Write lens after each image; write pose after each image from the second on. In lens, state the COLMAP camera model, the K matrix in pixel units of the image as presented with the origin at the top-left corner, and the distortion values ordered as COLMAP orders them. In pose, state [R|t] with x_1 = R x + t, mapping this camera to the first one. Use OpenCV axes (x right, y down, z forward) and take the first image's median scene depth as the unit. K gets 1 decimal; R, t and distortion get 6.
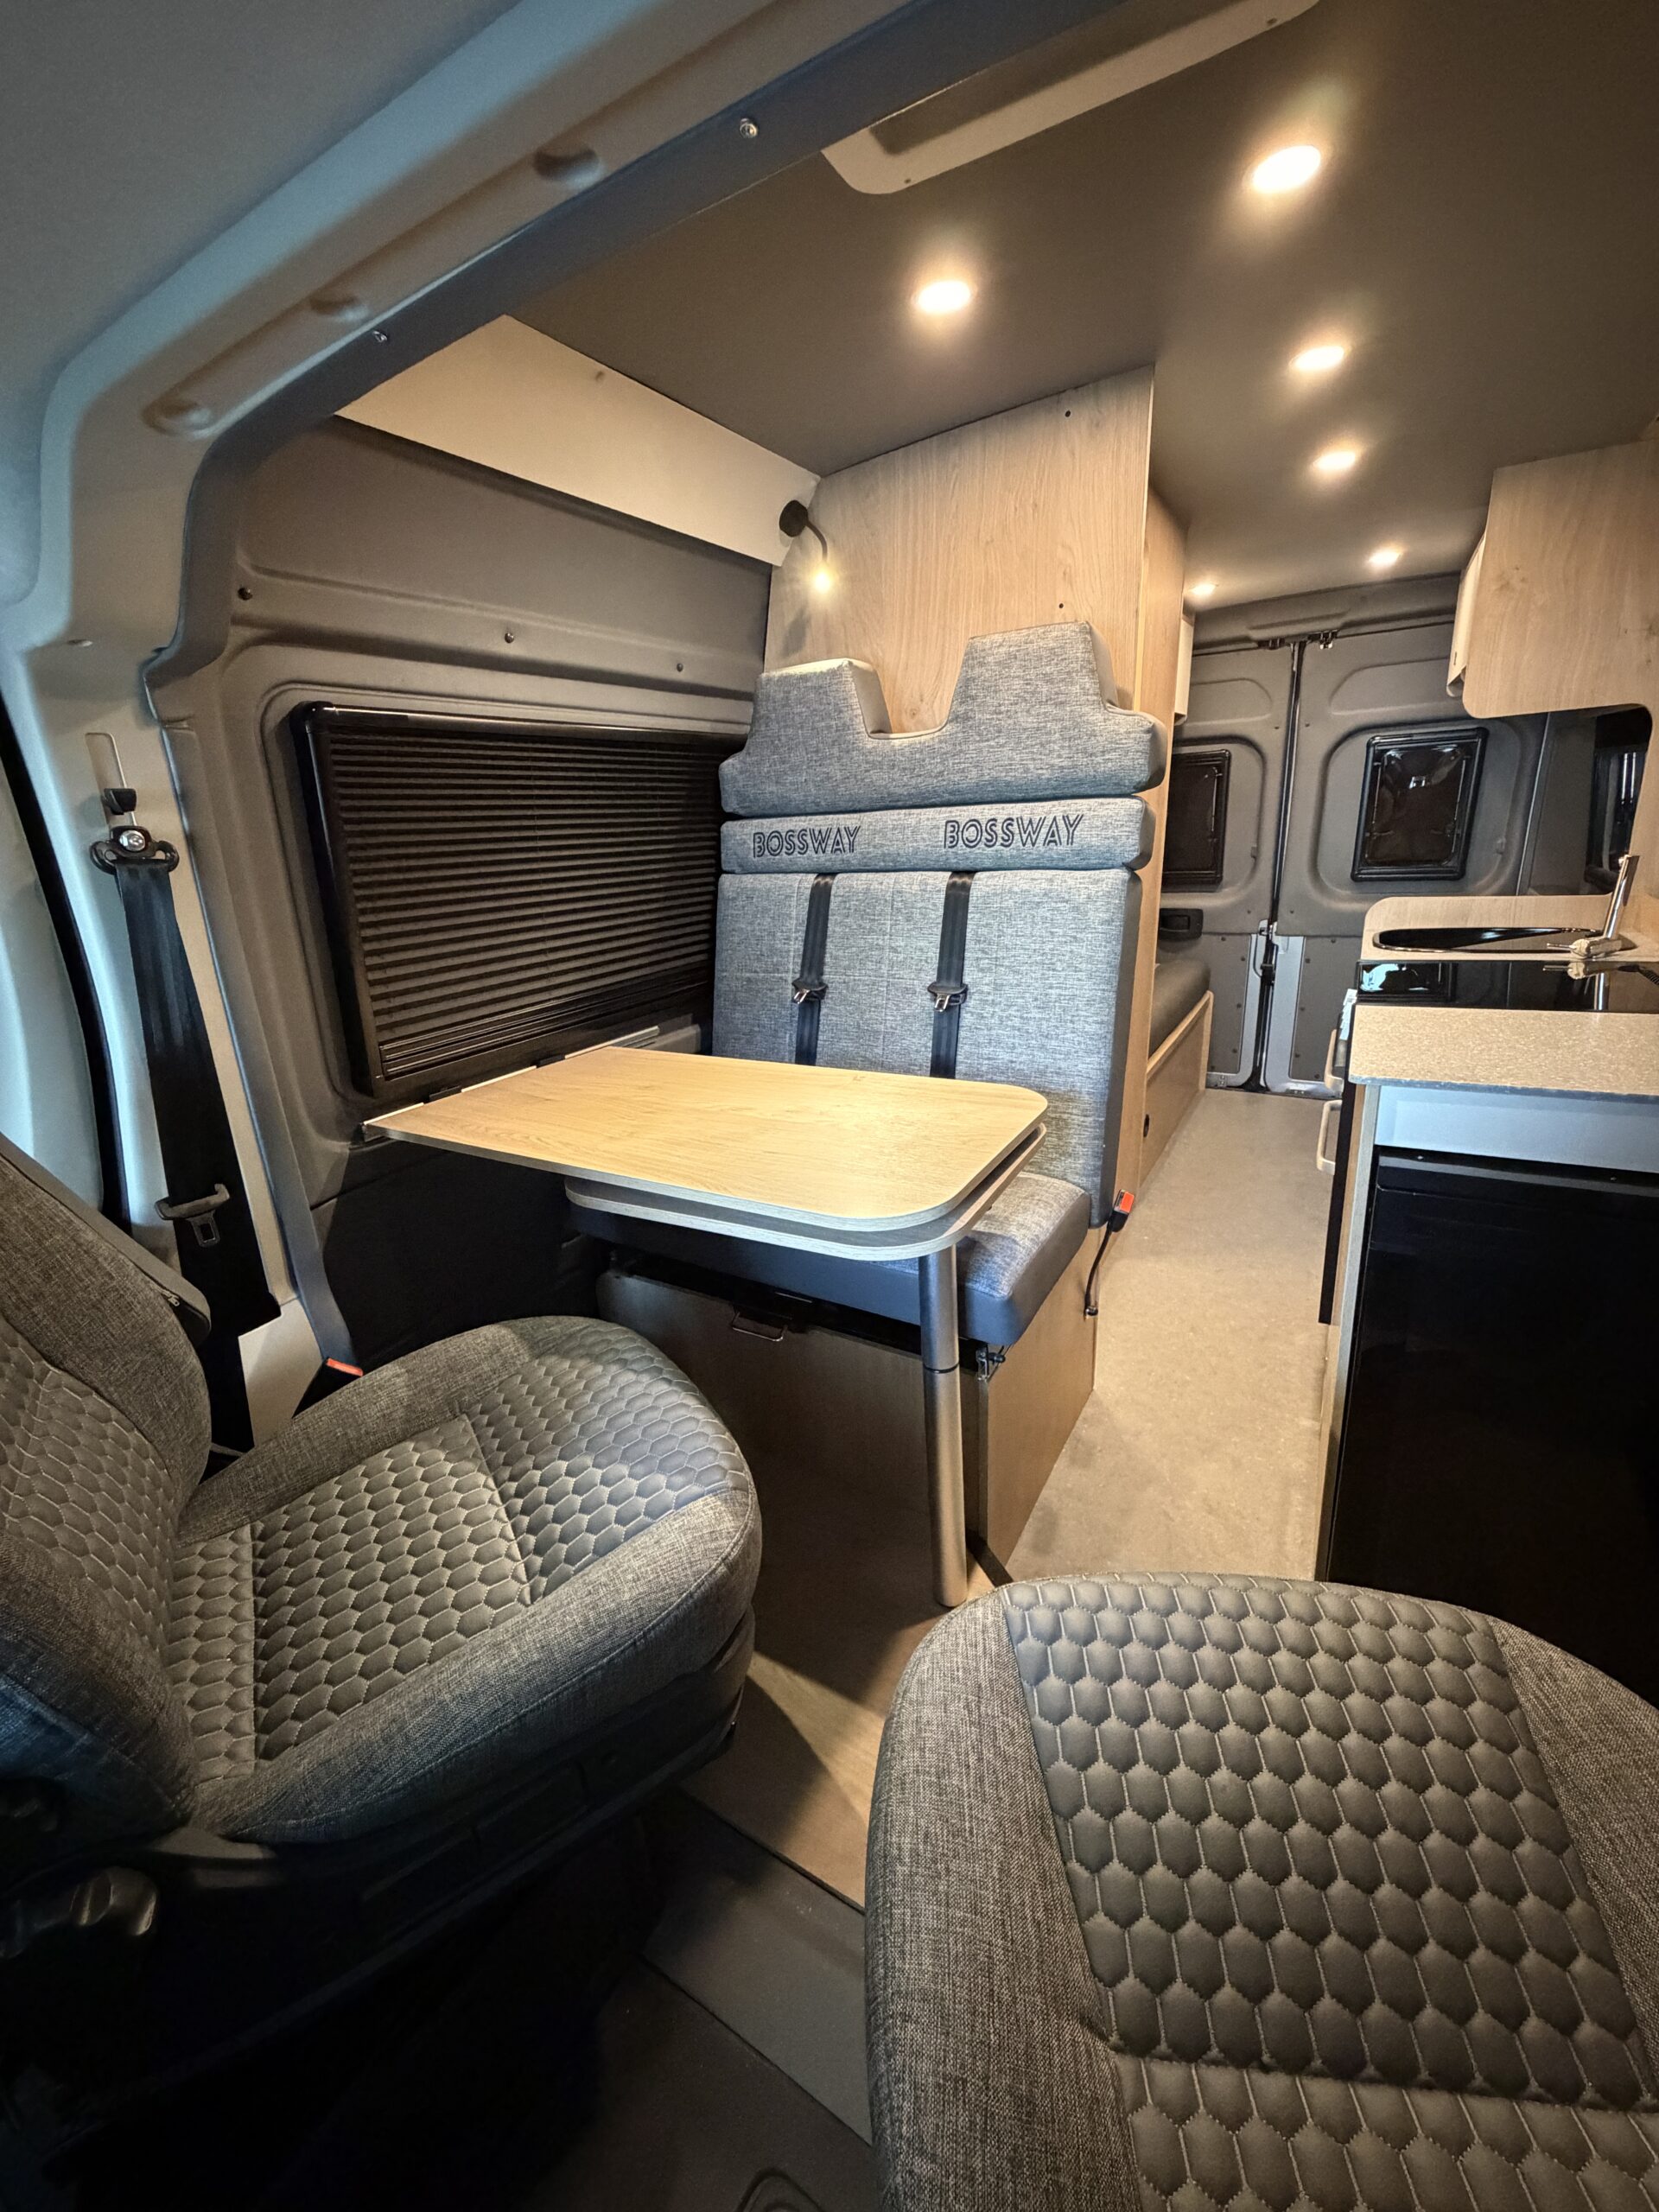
lens RADIAL K [[881.8, 0, 830.0], [0, 881.8, 1101.3], [0, 0, 1]] dist [-0.000471, 0.000410]
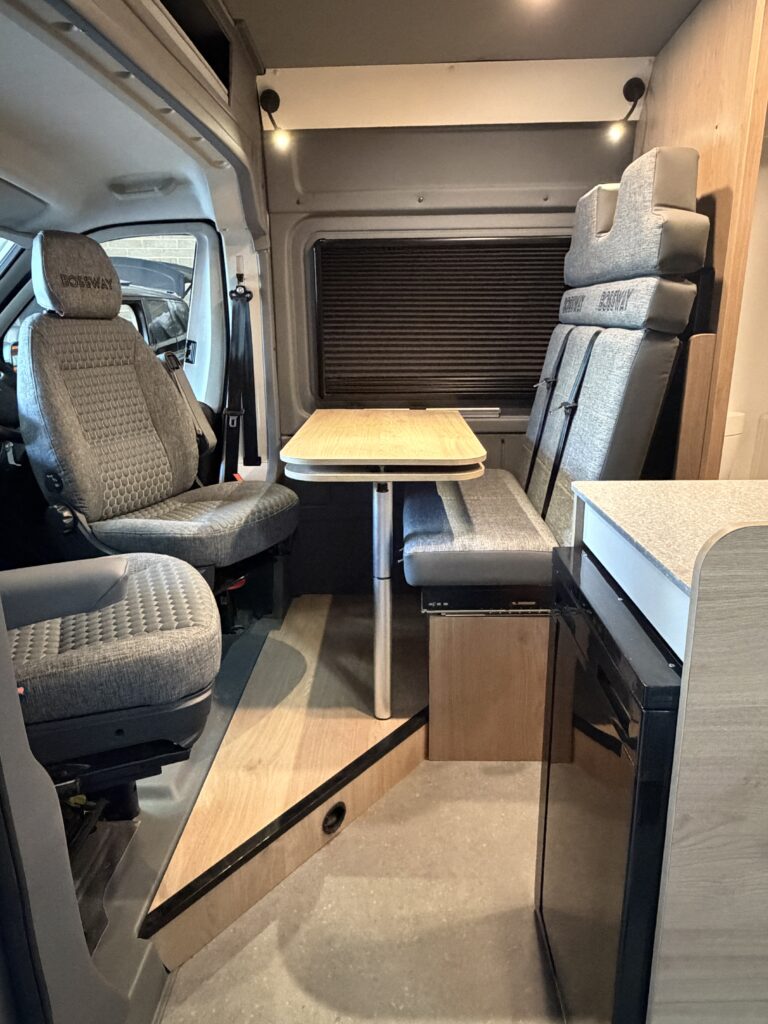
lens RADIAL K [[673.5, 0, 384.2], [0, 673.5, 506.9], [0, 0, 1]] dist [0.000453, -0.000678]
pose [[0.484434, 0.285644, -0.826880, 0.784911], [-0.283409, 0.945461, 0.160571, -0.047512], [0.827649, 0.156559, 0.538967, 0.125623]]
